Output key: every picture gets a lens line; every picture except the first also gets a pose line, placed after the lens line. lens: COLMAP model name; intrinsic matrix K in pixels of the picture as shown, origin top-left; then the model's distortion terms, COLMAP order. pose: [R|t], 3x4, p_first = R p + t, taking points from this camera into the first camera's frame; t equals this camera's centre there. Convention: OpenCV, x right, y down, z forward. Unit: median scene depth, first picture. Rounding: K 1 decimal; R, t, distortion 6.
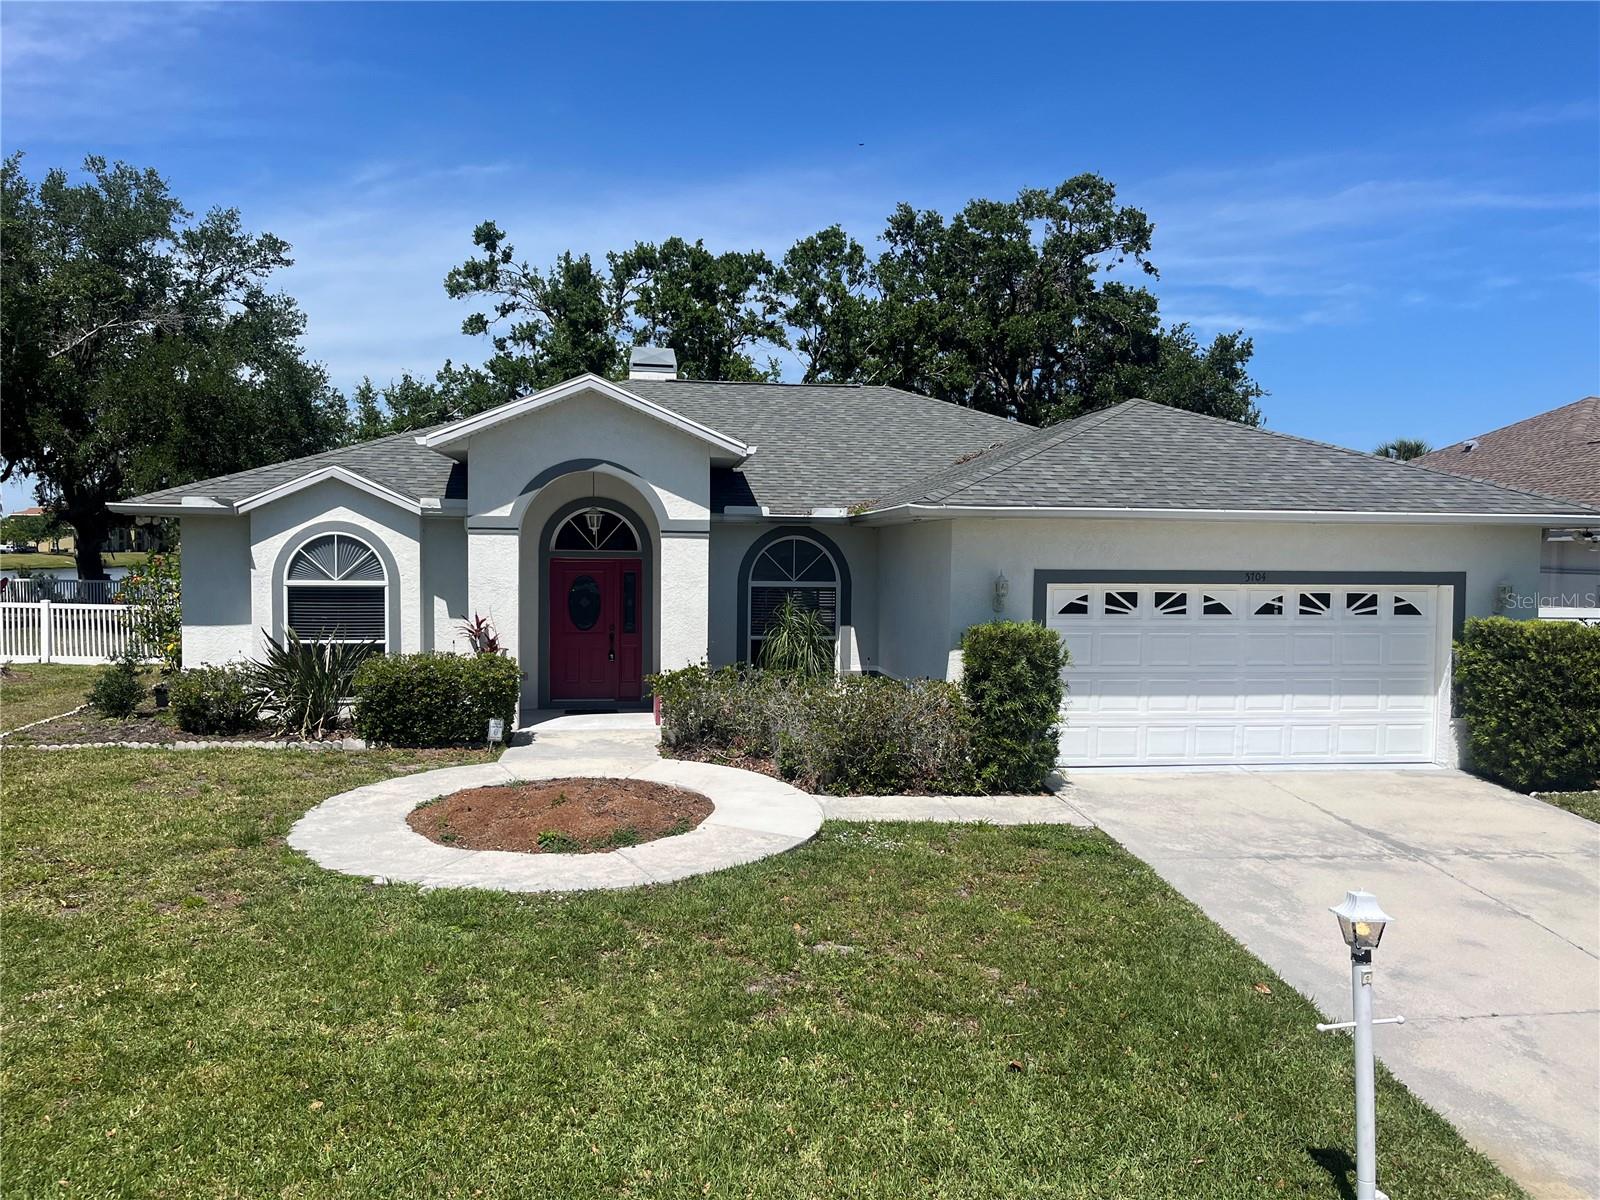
lens RADIAL K [[1193.2, 0, 800.8], [0, 1193.2, 597.9], [0, 0, 1]] dist [0.003441, -0.017974]
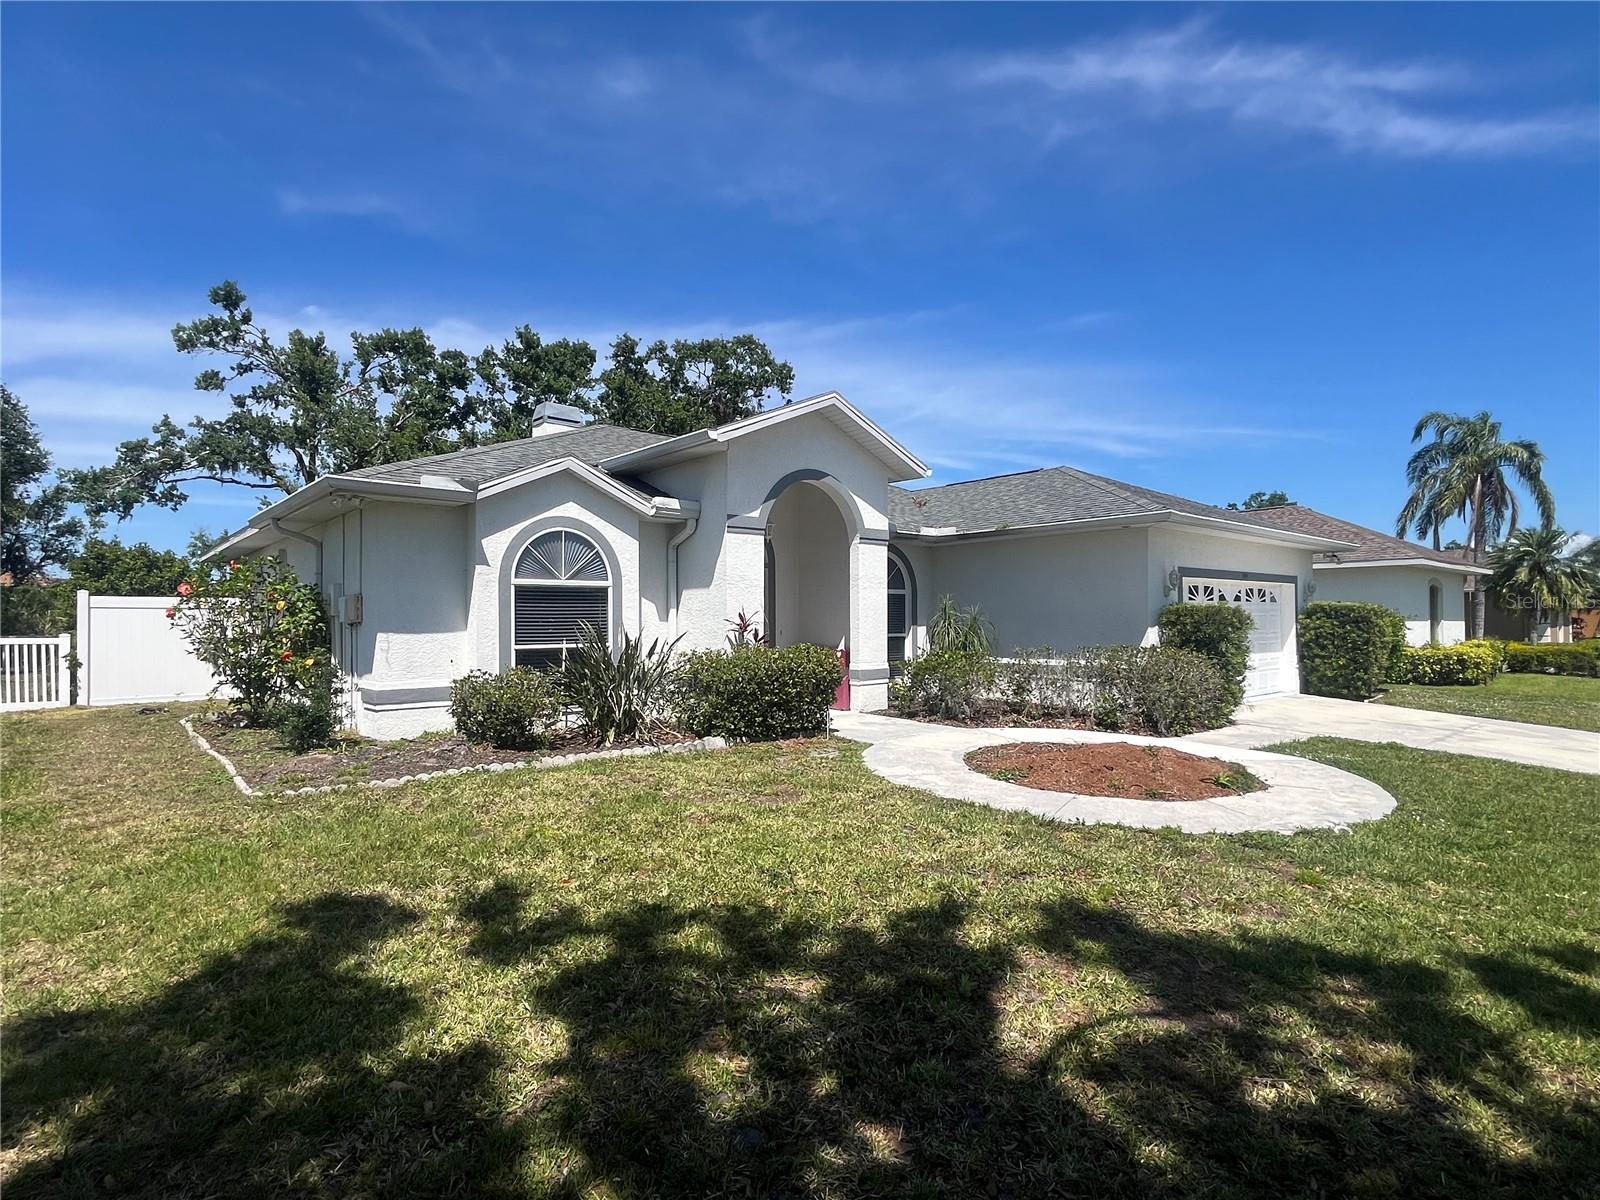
lens RADIAL K [[832.9, 0, 800.4], [0, 832.9, 608.0], [0, 0, 1]] dist [-0.007592, -0.000653]
pose [[0.839782, -0.008652, 0.542855, -0.583896], [0.039043, 0.998247, -0.044488, 0.042993], [-0.541518, 0.058555, 0.838647, 0.356583]]
